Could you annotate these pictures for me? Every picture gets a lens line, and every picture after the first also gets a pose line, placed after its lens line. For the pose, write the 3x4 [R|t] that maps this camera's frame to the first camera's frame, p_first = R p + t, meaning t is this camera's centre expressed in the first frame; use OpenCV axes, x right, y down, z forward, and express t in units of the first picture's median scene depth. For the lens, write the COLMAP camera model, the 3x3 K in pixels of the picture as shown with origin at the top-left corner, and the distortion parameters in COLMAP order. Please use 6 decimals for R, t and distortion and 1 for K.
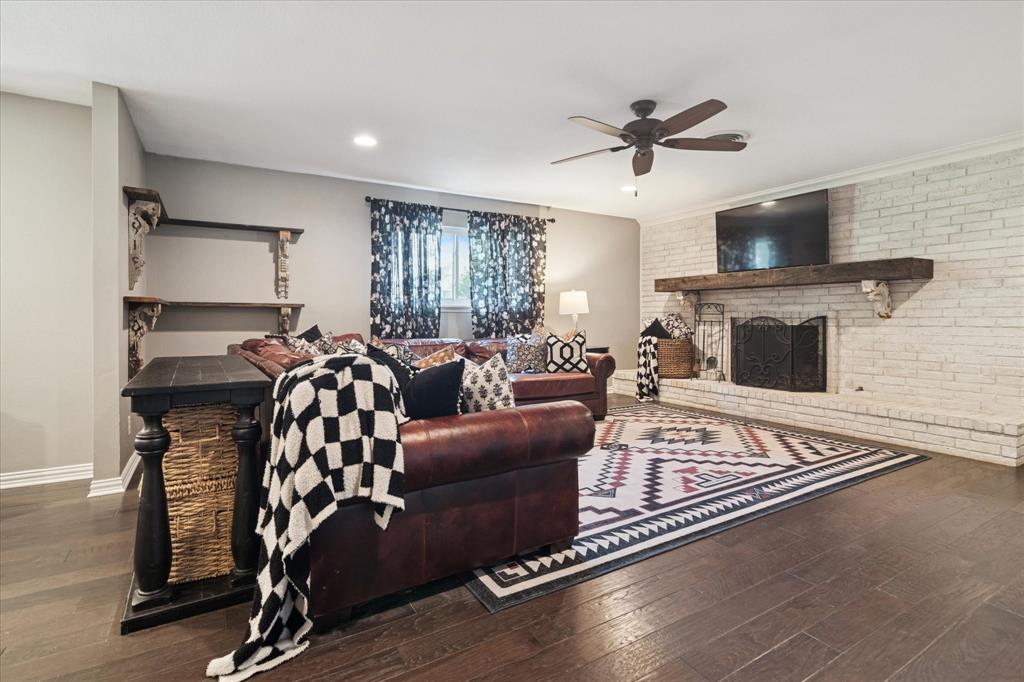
lens RADIAL K [[498.2, 0, 522.4], [0, 498.2, 323.3], [0, 0, 1]] dist [0.003677, 0.000100]
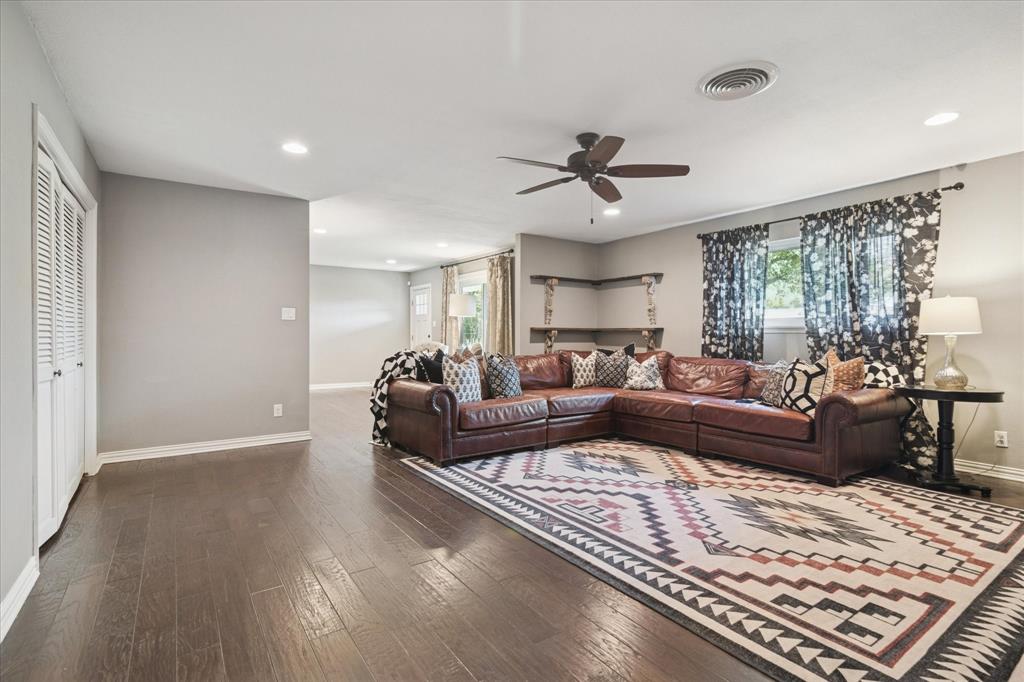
lens RADIAL K [[498.2, 0, 514.4], [0, 498.2, 338.3], [0, 0, 1]] dist [0.003677, 0.000100]
pose [[0.051264, 0.004617, -0.998674, 1.094633], [-0.017327, 0.999843, 0.003733, -0.011275], [0.998535, 0.017112, 0.051336, 0.678806]]
